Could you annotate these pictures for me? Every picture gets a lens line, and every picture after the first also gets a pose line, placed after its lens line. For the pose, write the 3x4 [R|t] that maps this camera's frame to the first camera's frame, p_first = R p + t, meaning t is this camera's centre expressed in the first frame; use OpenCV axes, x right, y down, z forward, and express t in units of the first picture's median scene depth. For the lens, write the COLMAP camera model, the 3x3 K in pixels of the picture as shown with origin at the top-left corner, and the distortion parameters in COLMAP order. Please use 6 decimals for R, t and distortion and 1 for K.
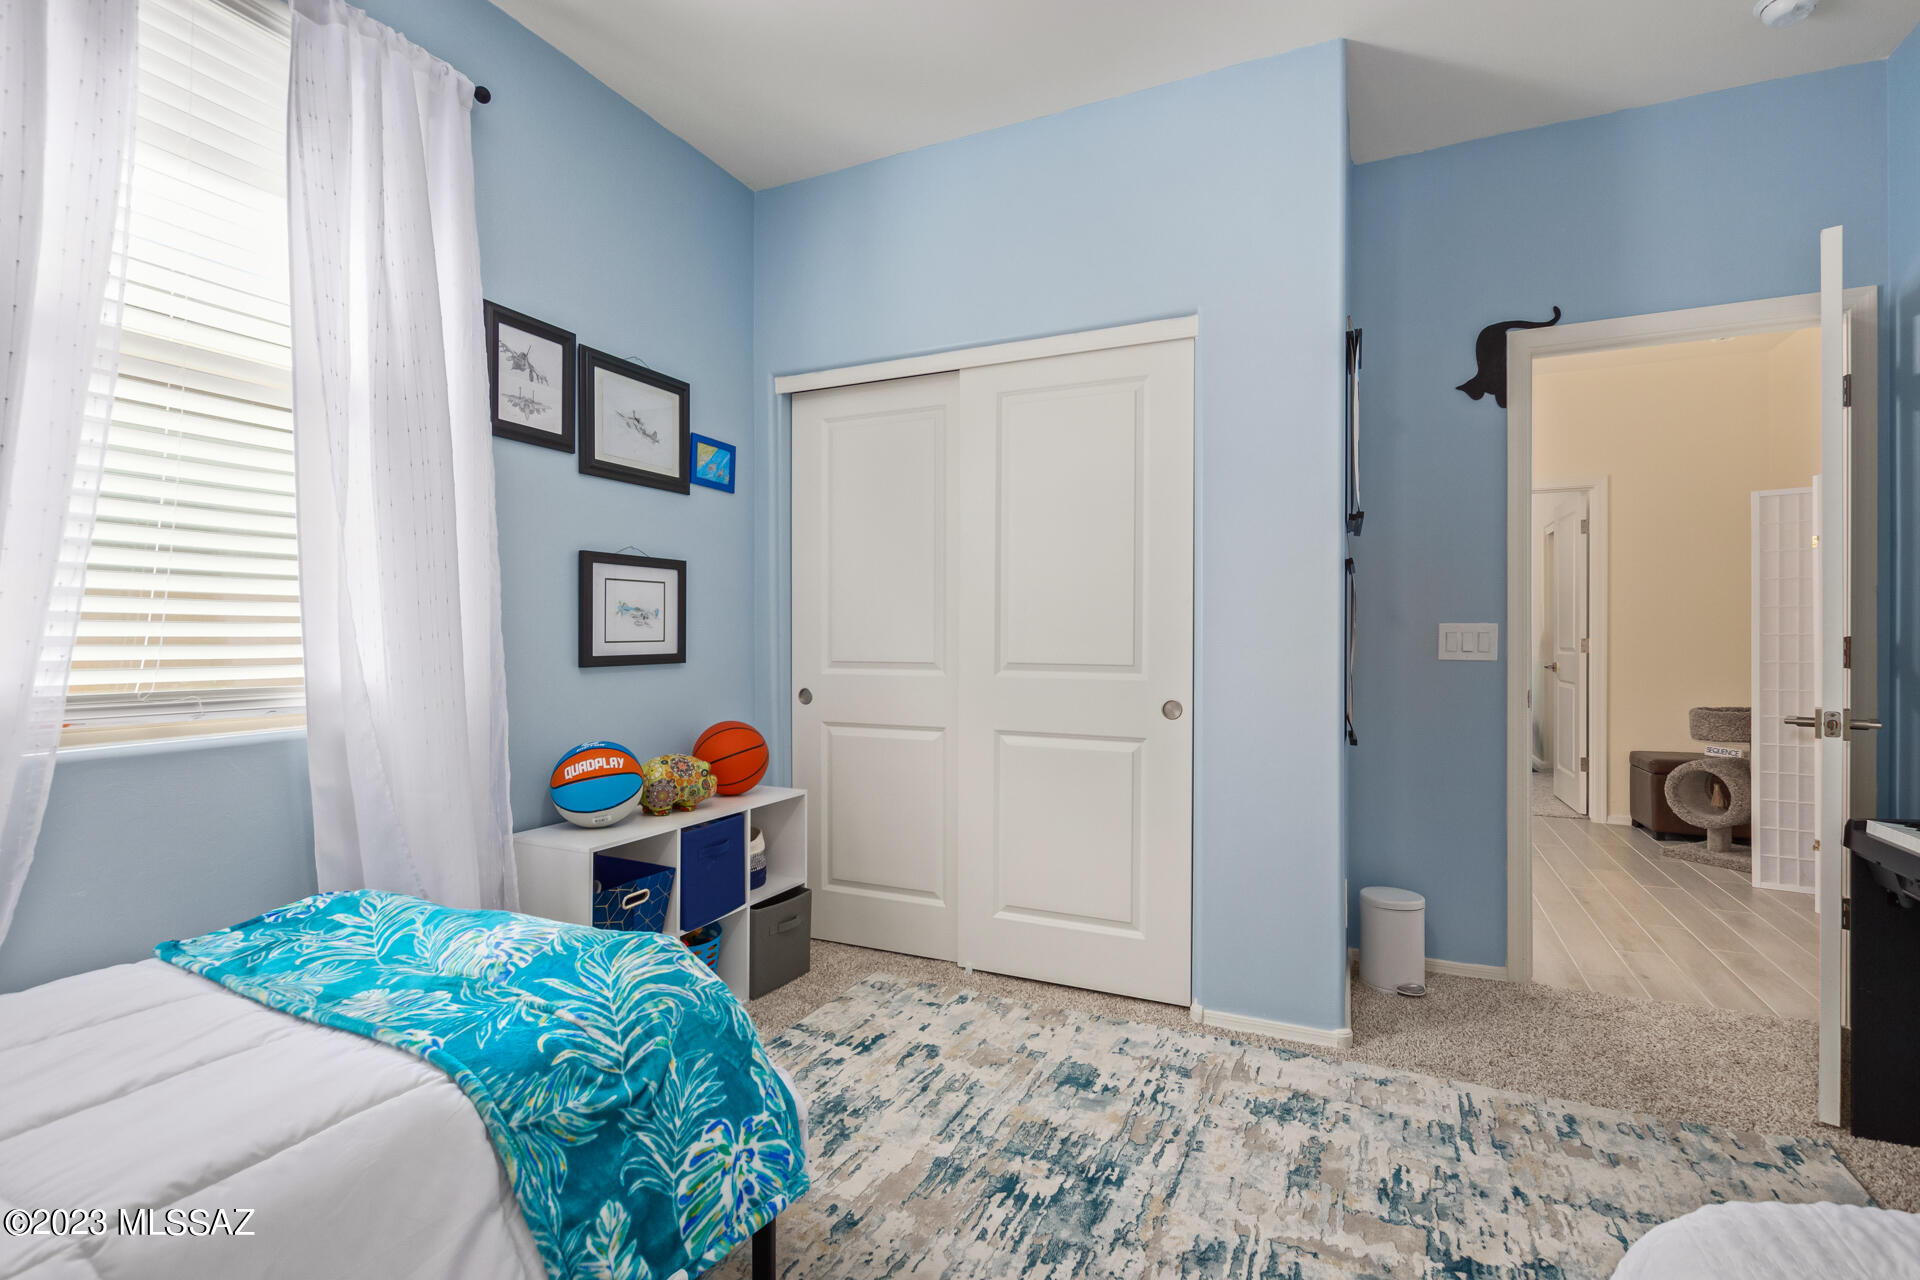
lens RADIAL K [[879.5, 0, 955.1], [0, 879.5, 643.3], [0, 0, 1]] dist [0.001589, -0.000072]
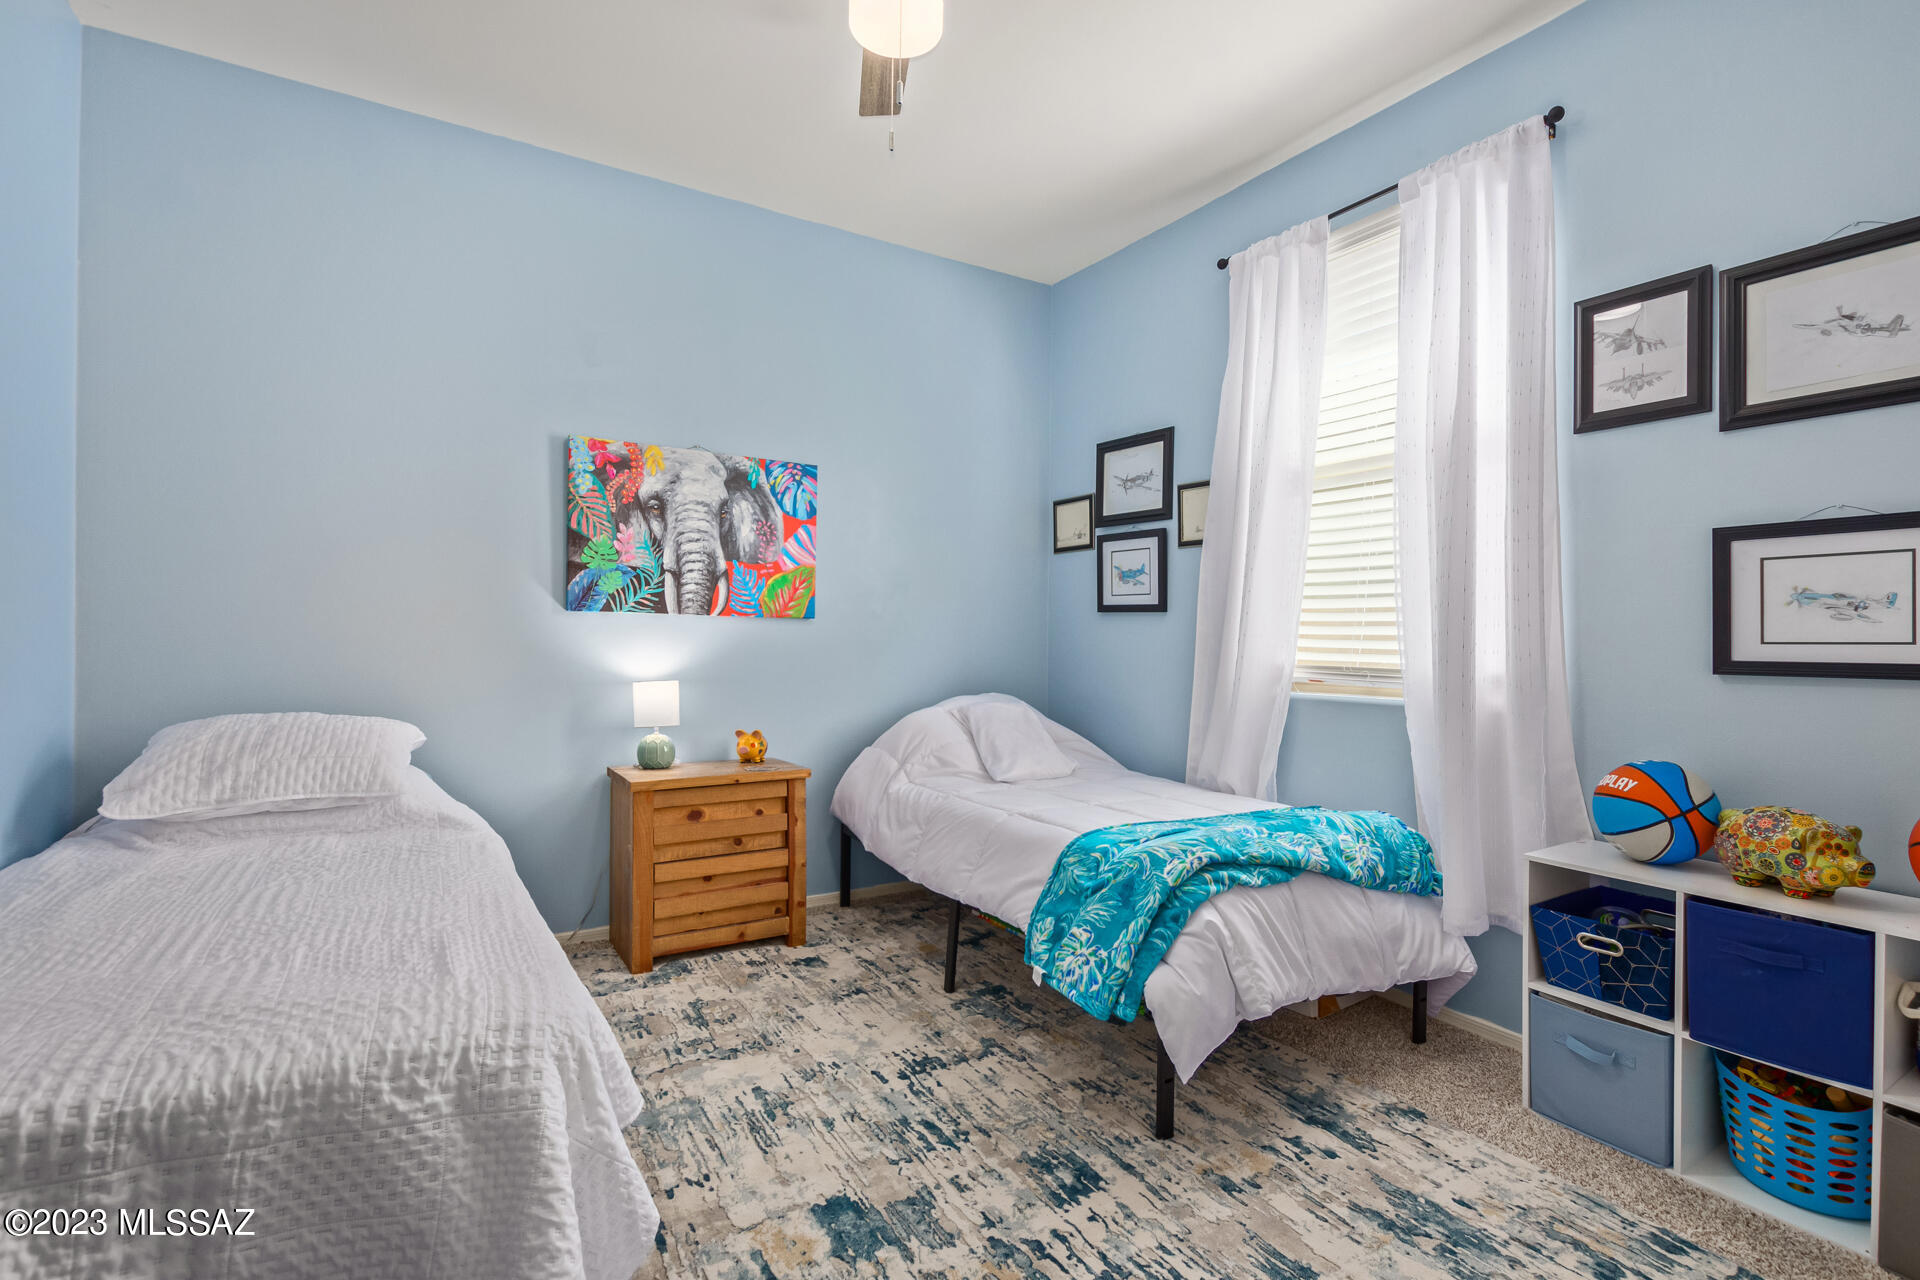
lens RADIAL K [[879.5, 0, 956.3], [0, 879.5, 633.8], [0, 0, 1]] dist [0.001589, -0.000072]
pose [[-0.545598, -0.005327, -0.838030, 0.663084], [-0.014358, 0.999892, 0.002993, -0.001605], [0.837924, 0.013666, -0.545616, 0.907973]]
